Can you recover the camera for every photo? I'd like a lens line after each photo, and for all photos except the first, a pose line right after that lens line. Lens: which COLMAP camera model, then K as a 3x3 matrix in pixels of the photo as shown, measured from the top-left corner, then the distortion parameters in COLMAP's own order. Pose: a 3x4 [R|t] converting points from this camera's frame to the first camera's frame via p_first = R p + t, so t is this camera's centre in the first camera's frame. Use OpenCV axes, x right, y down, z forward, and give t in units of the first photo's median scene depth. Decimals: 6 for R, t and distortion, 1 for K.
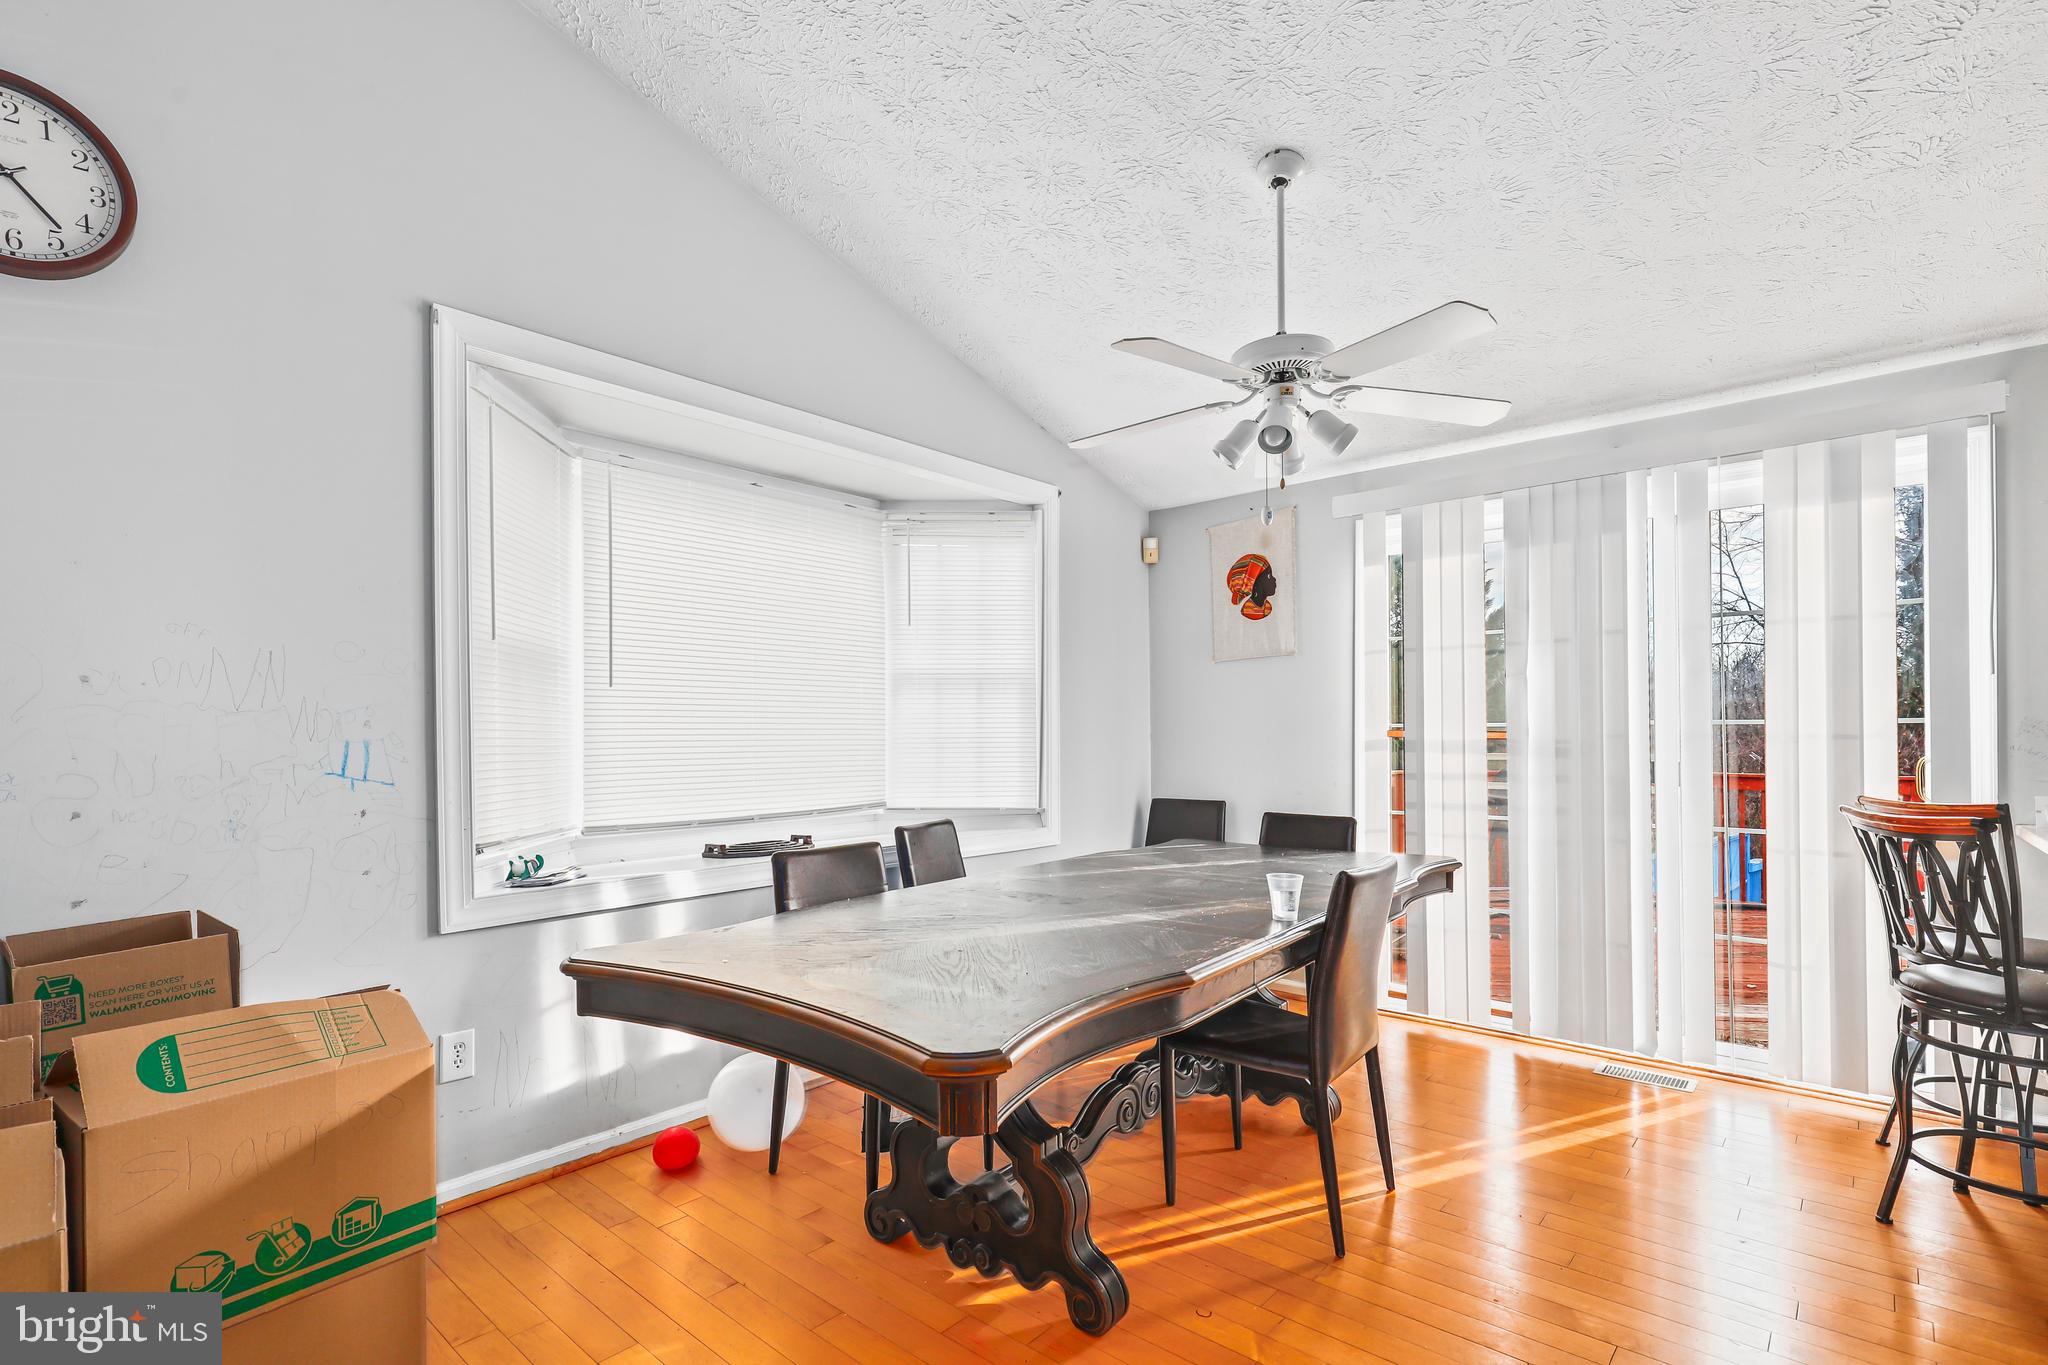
lens RADIAL K [[971.6, 0, 1026.3], [0, 971.6, 728.9], [0, 0, 1]] dist [0.000042, -0.000456]
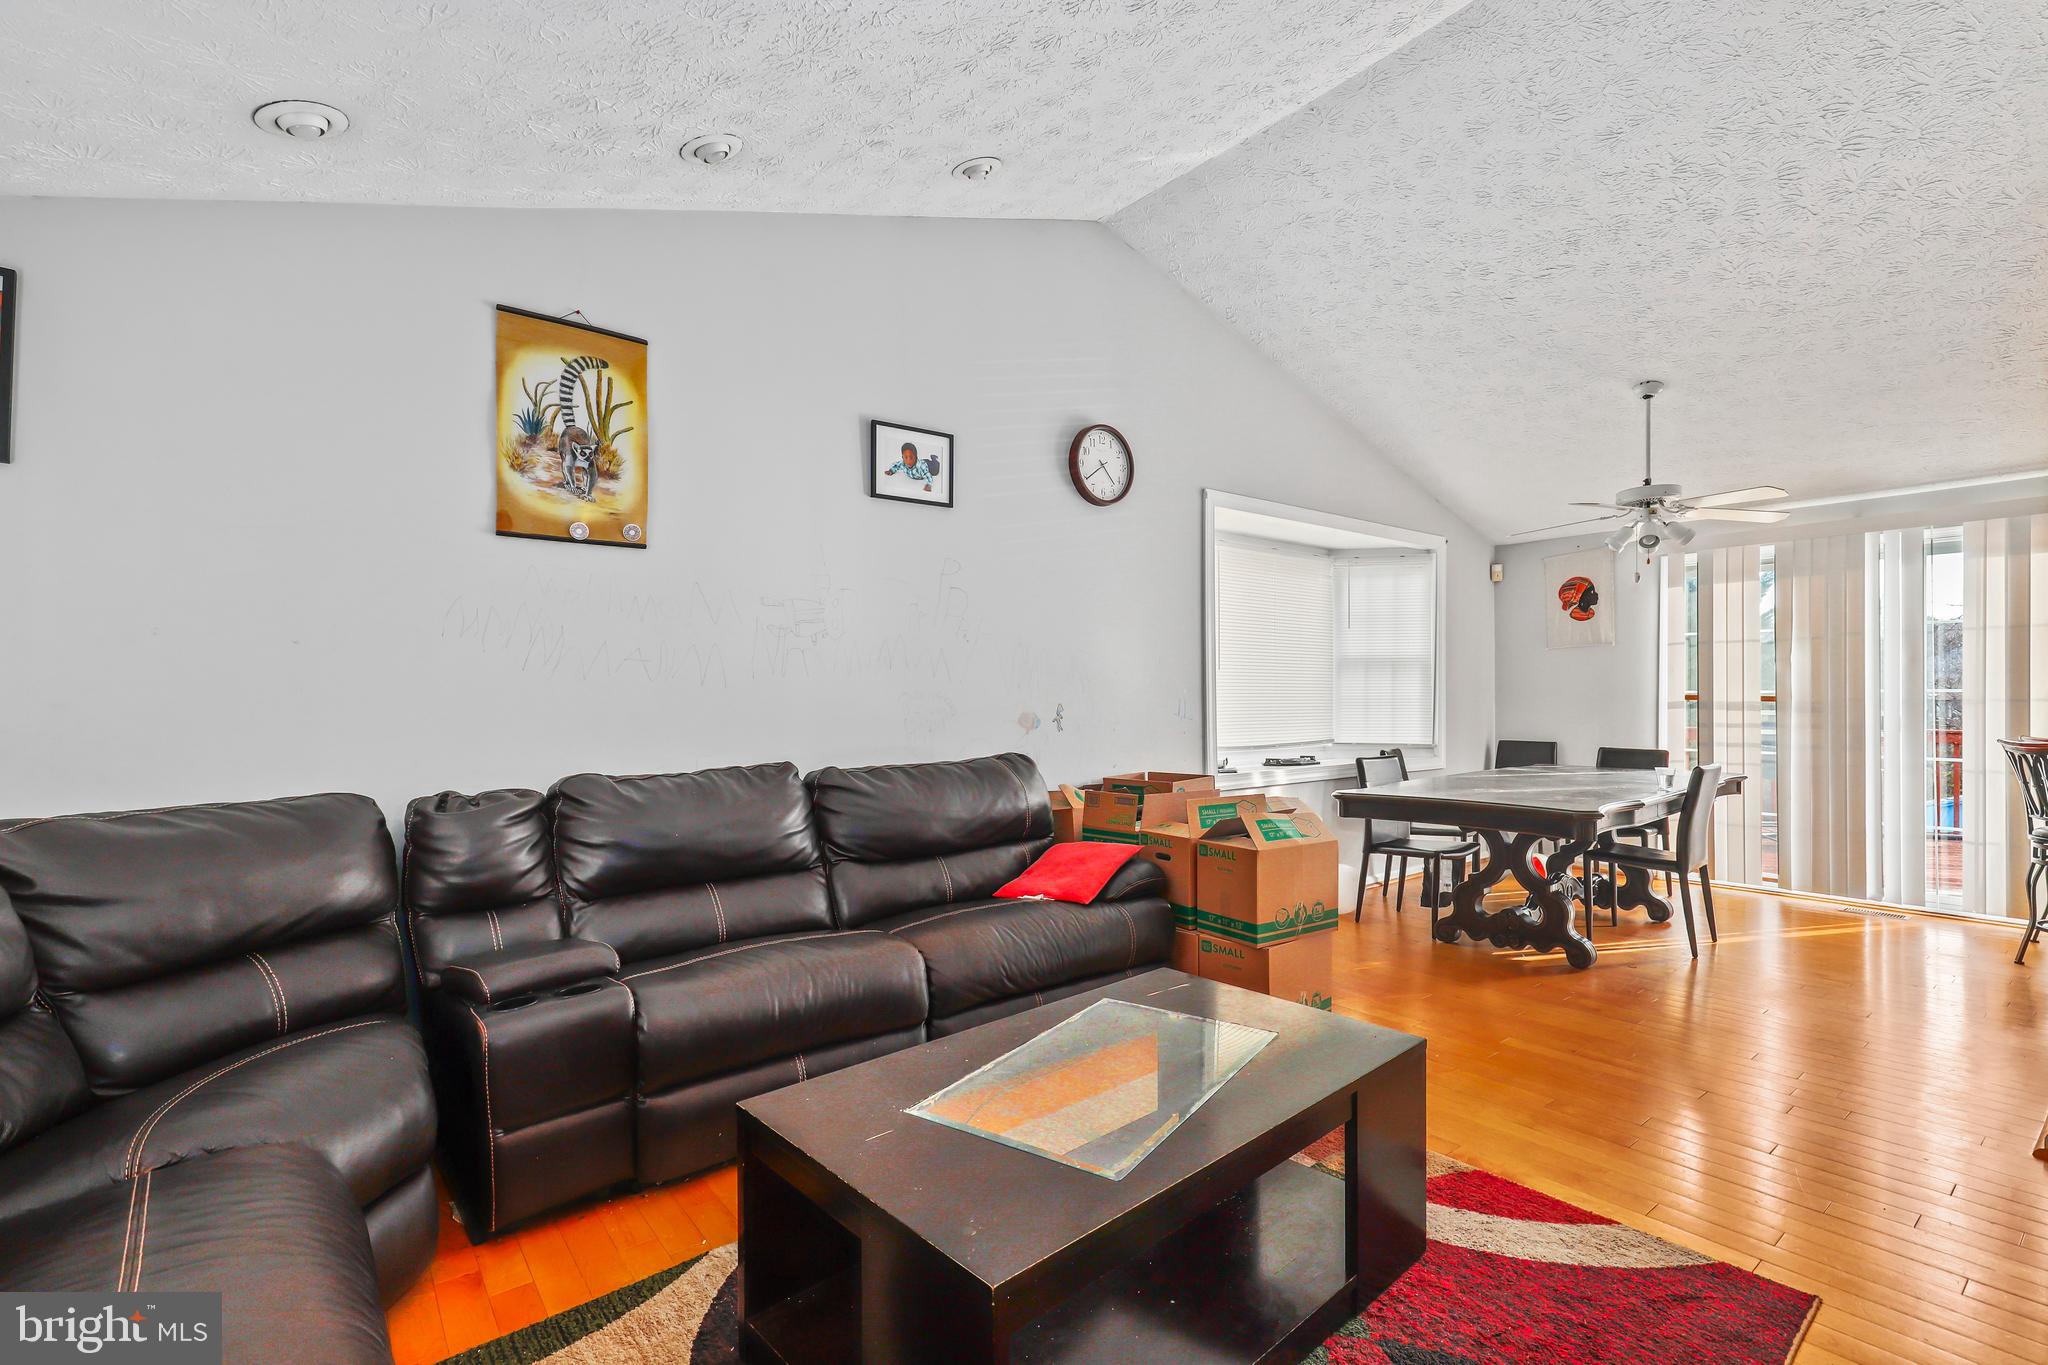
lens RADIAL K [[936.4, 0, 1026.3], [0, 936.4, 695.2], [0, 0, 1]] dist [0.001182, 0.000245]
pose [[0.983535, 0.004398, -0.180666, -0.464056], [-0.003464, 0.999979, 0.005488, -0.003892], [0.180686, -0.004772, 0.983529, -0.775623]]
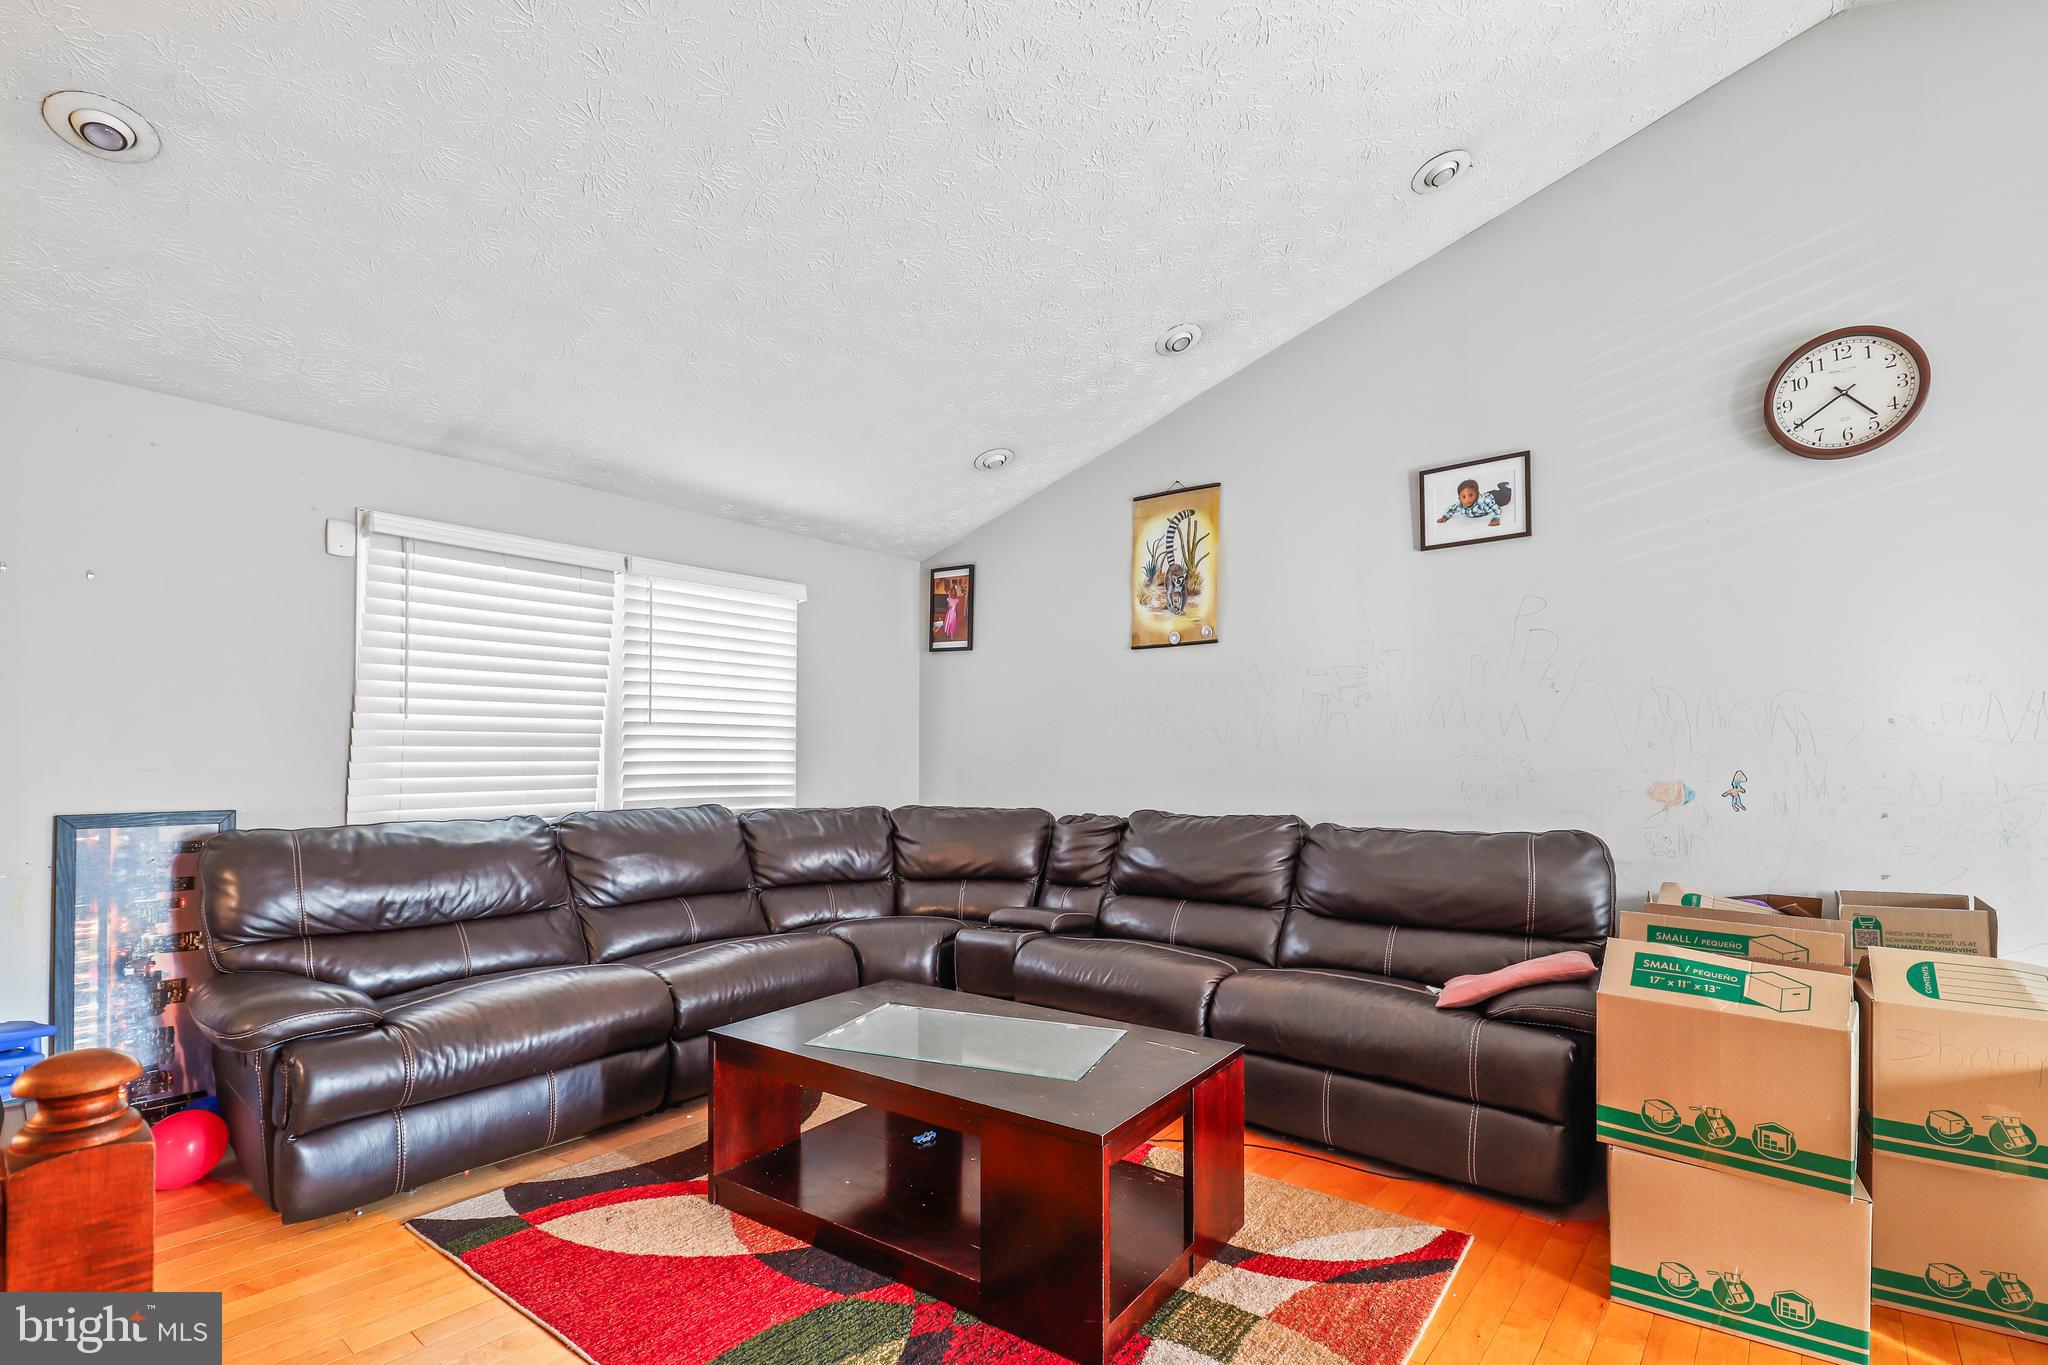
lens RADIAL K [[939.0, 0, 1032.9], [0, 939.0, 757.3], [0, 0, 1]] dist [-0.000847, -0.000385]
pose [[0.031314, 0.005462, -0.999495, 0.224404], [-0.003587, 0.999979, 0.005352, -0.000333], [0.999503, 0.003418, 0.031333, -0.185381]]
